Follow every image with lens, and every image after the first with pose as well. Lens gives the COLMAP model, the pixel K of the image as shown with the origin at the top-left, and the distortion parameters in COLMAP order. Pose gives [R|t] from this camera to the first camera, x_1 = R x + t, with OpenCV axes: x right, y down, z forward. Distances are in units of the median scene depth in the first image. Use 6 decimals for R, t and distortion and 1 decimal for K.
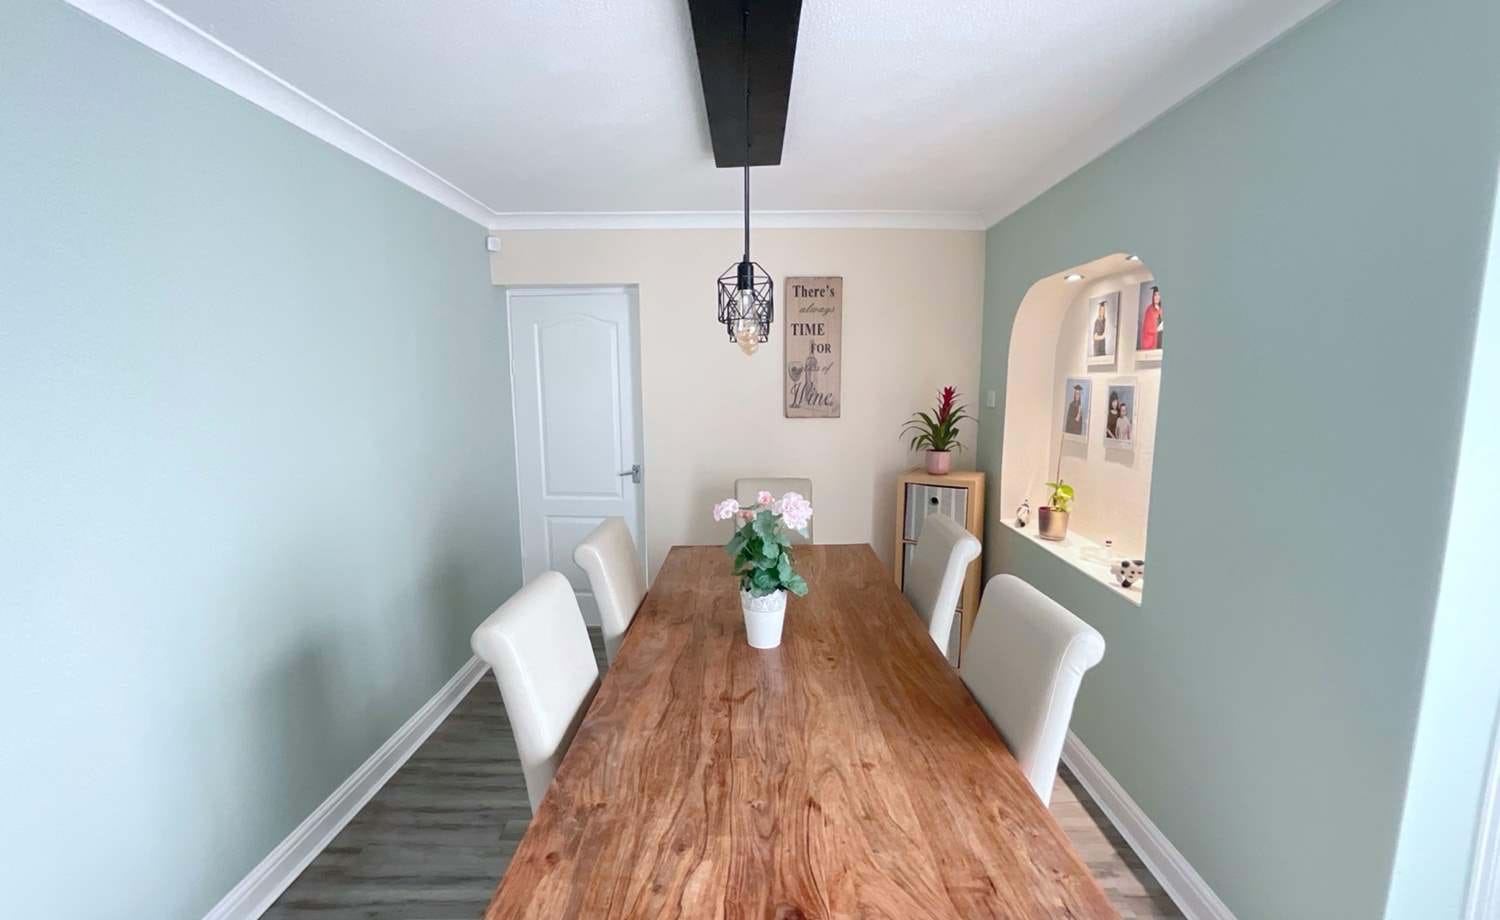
lens RADIAL K [[610.6, 0, 753.8], [0, 610.6, 463.1], [0, 0, 1]] dist [-0.002415, 0.000487]
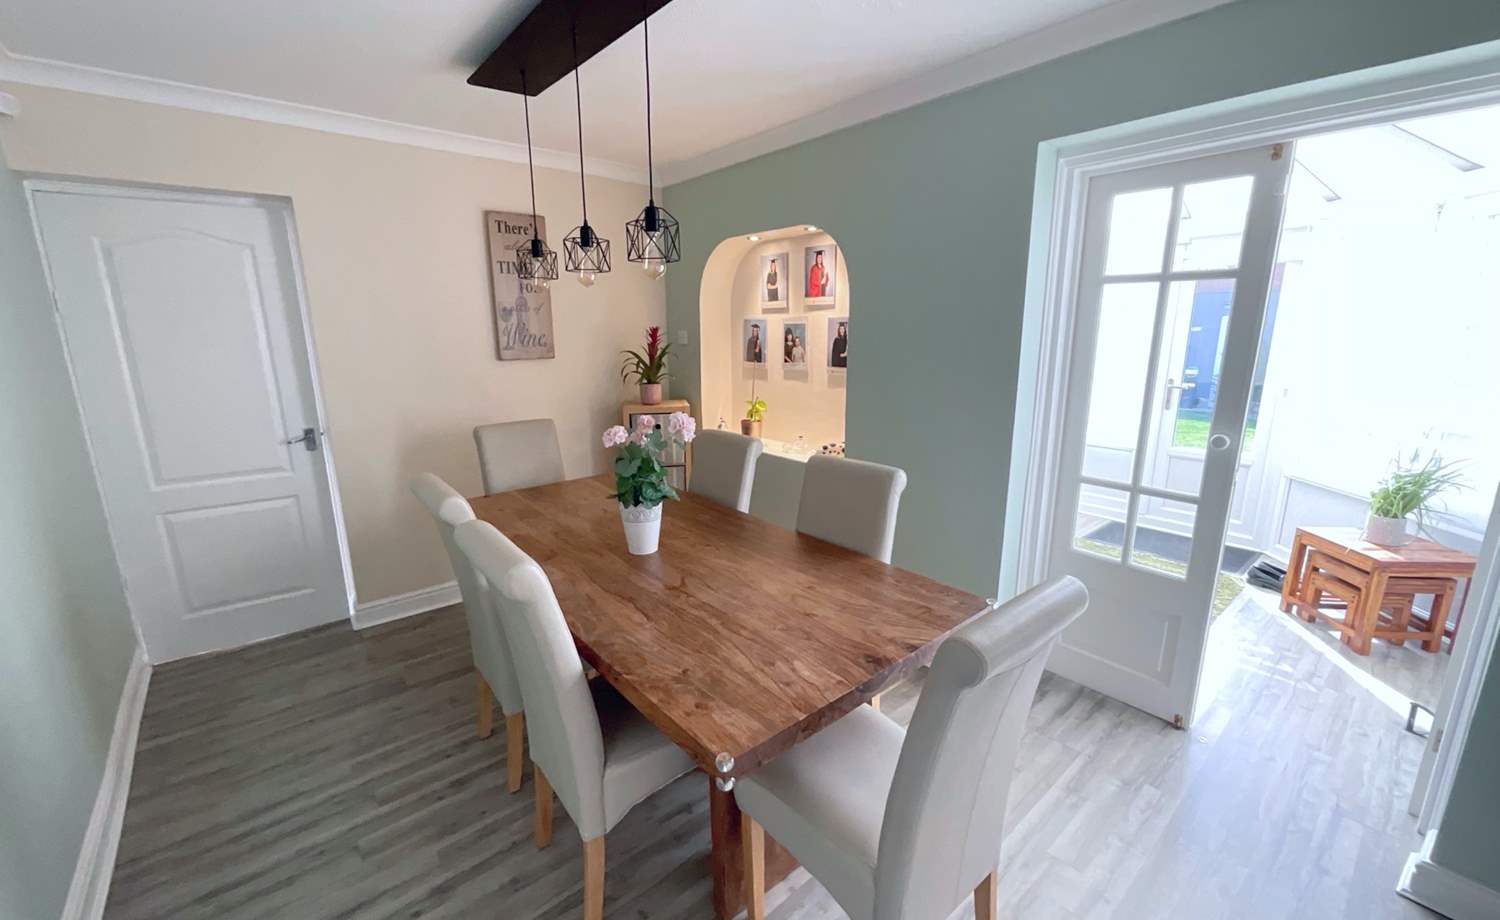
lens RADIAL K [[610.6, 0, 754.1], [0, 610.6, 459.8], [0, 0, 1]] dist [-0.002415, 0.000487]
pose [[0.755668, -0.145089, 0.638683, -0.380512], [0.094766, 0.989114, 0.112572, 0.013388], [-0.648063, -0.024541, 0.761191, 0.005004]]
